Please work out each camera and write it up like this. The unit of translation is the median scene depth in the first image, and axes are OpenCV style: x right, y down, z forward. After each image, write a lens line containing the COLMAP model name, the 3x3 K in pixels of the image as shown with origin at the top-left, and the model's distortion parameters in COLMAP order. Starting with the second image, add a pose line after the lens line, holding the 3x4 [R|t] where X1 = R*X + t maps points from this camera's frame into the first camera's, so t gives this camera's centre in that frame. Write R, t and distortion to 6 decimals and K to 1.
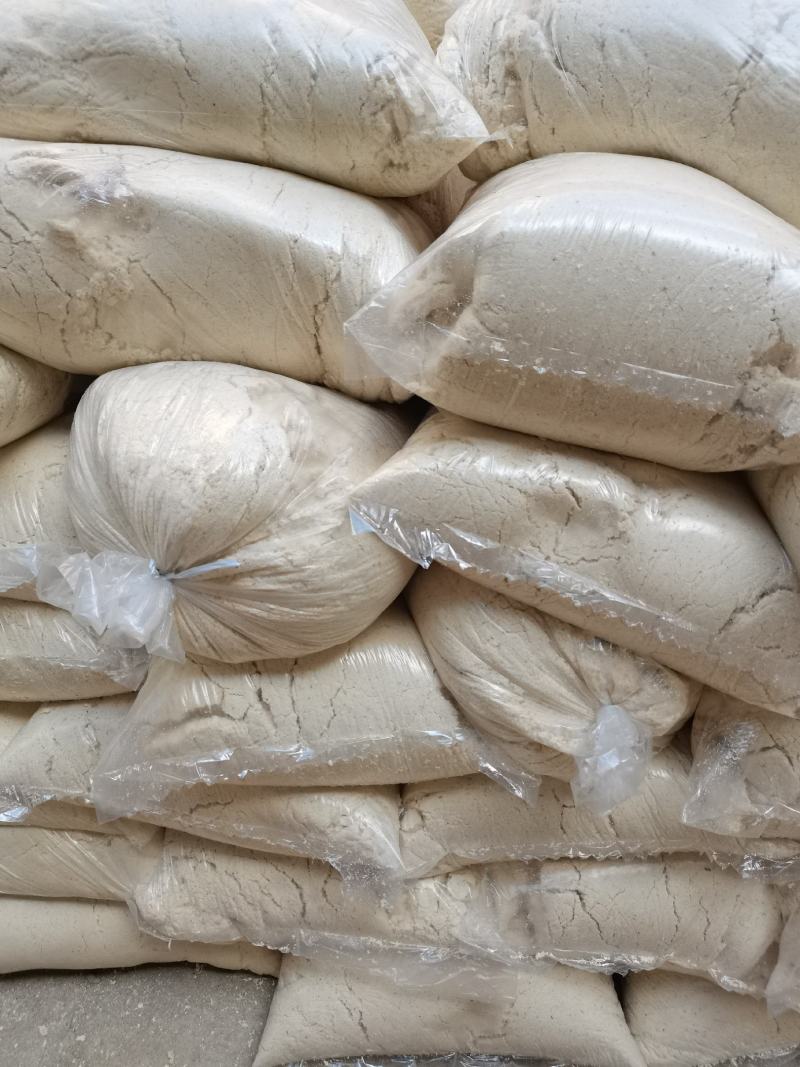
lens RADIAL K [[802.3, 0, 400.0], [0, 802.3, 533.5], [0, 0, 1]] dist [0.064524, -0.145546]
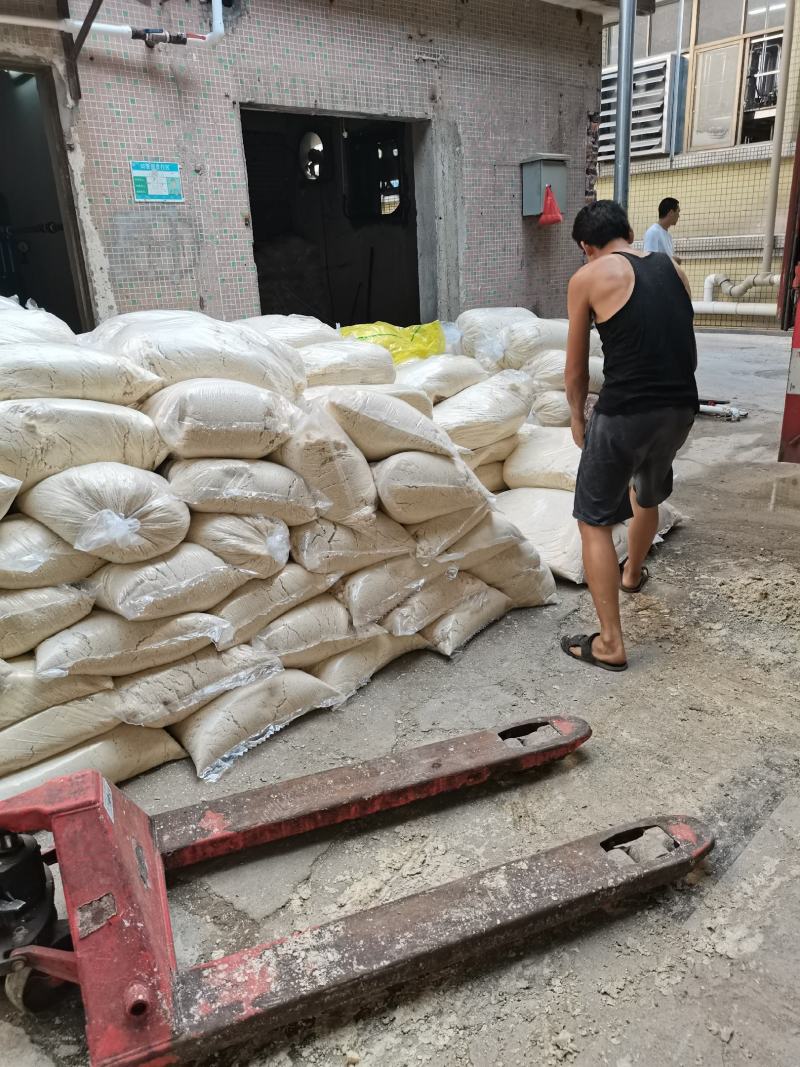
lens RADIAL K [[802.3, 0, 400.0], [0, 802.3, 533.5], [0, 0, 1]] dist [0.064524, -0.145546]
pose [[0.681119, -0.238535, 0.692227, -1.524250], [0.478219, 0.860851, -0.173903, 0.995830], [-0.554422, 0.449485, 0.700414, -1.414259]]
